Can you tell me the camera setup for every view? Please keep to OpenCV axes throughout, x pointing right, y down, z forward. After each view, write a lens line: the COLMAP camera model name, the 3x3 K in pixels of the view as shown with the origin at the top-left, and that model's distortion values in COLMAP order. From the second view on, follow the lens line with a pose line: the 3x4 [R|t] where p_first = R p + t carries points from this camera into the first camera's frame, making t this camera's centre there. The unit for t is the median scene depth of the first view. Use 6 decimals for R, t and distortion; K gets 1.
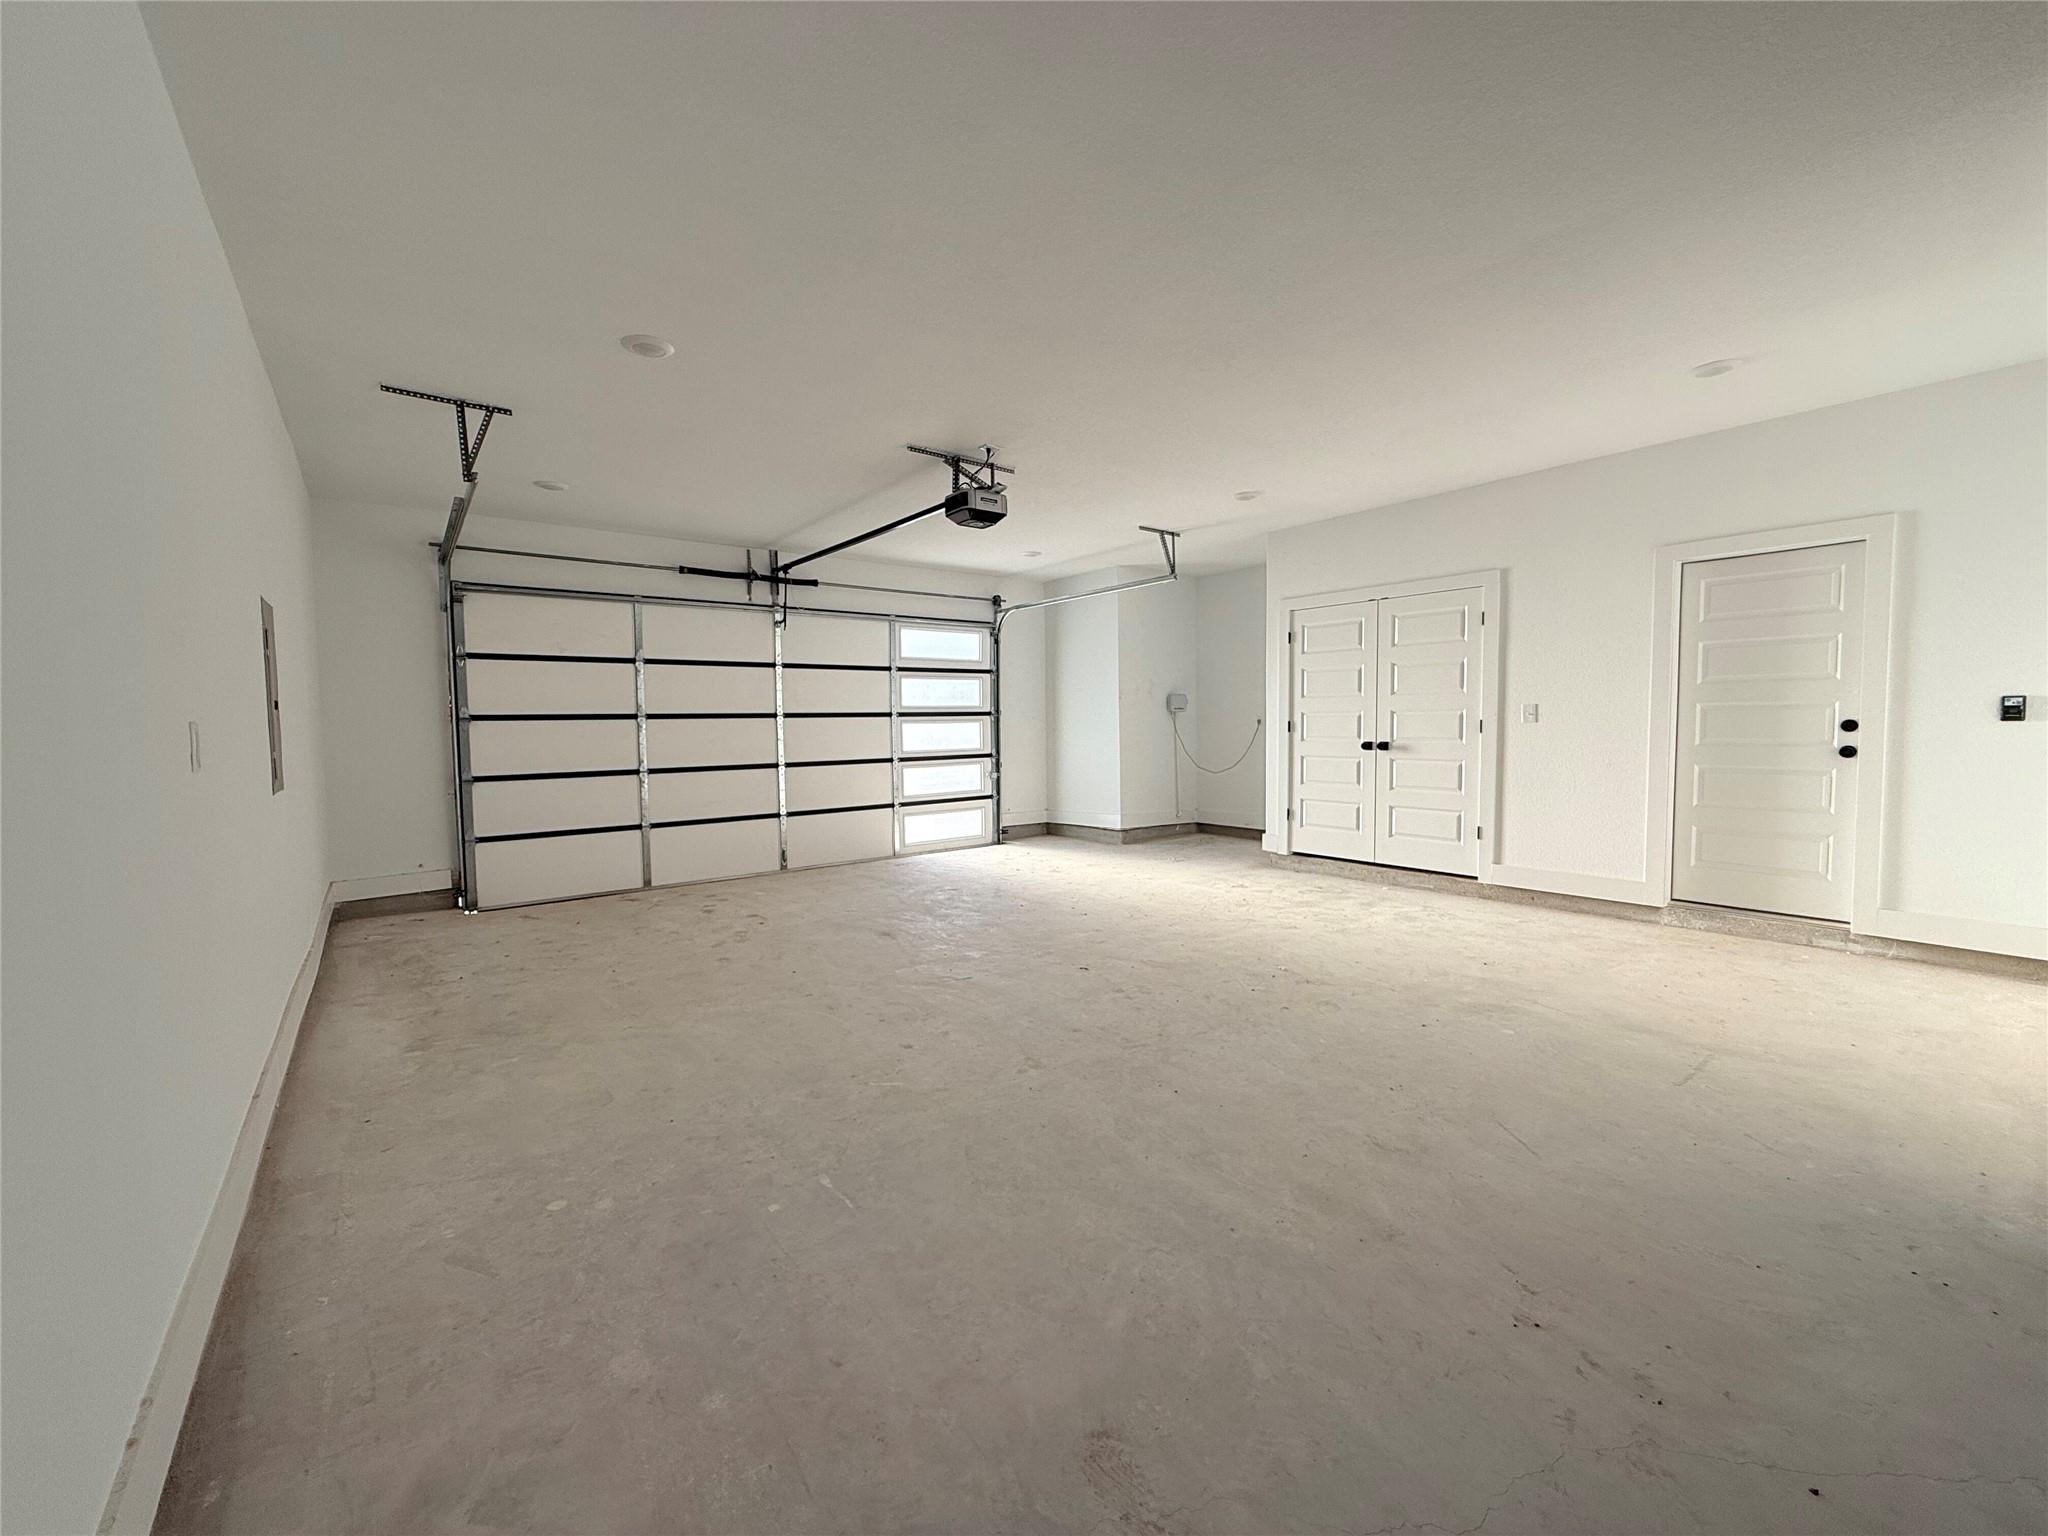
lens RADIAL K [[819.5, 0, 1020.7], [0, 819.5, 767.8], [0, 0, 1]] dist [-0.000814, 0.000536]
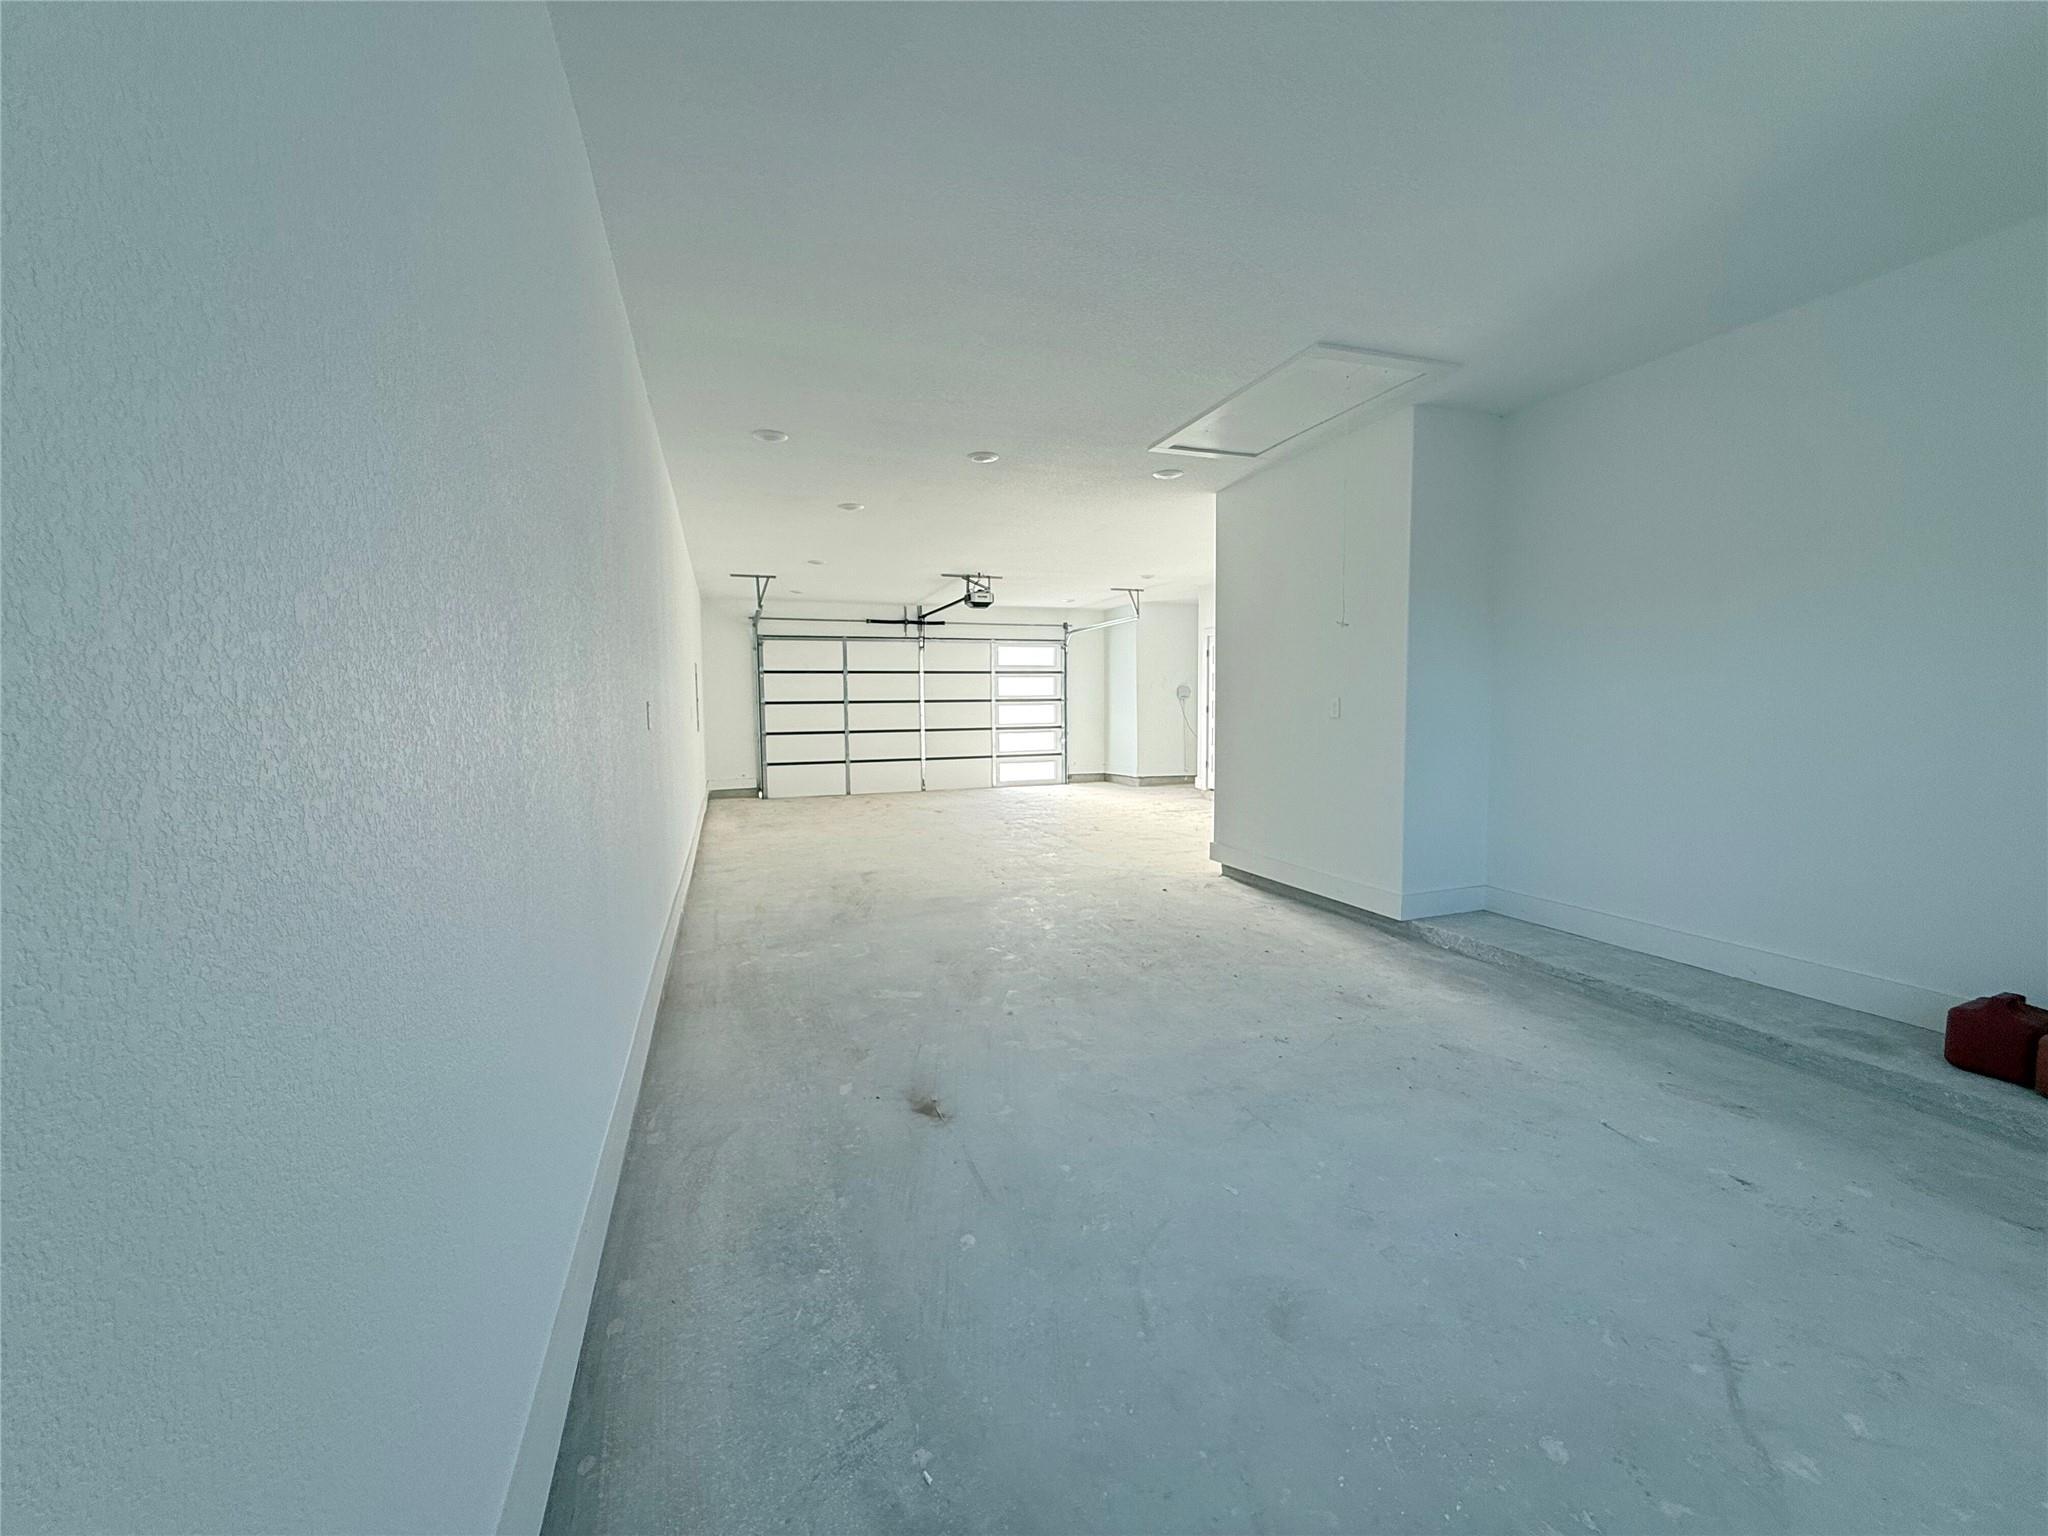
lens RADIAL K [[819.5, 0, 1025.1], [0, 819.5, 766.0], [0, 0, 1]] dist [-0.000814, 0.000536]
pose [[0.952321, 0.024607, -0.304104, 0.441961], [-0.018327, 0.999556, 0.023490, 0.027443], [0.304547, -0.016797, 0.952349, -0.580517]]
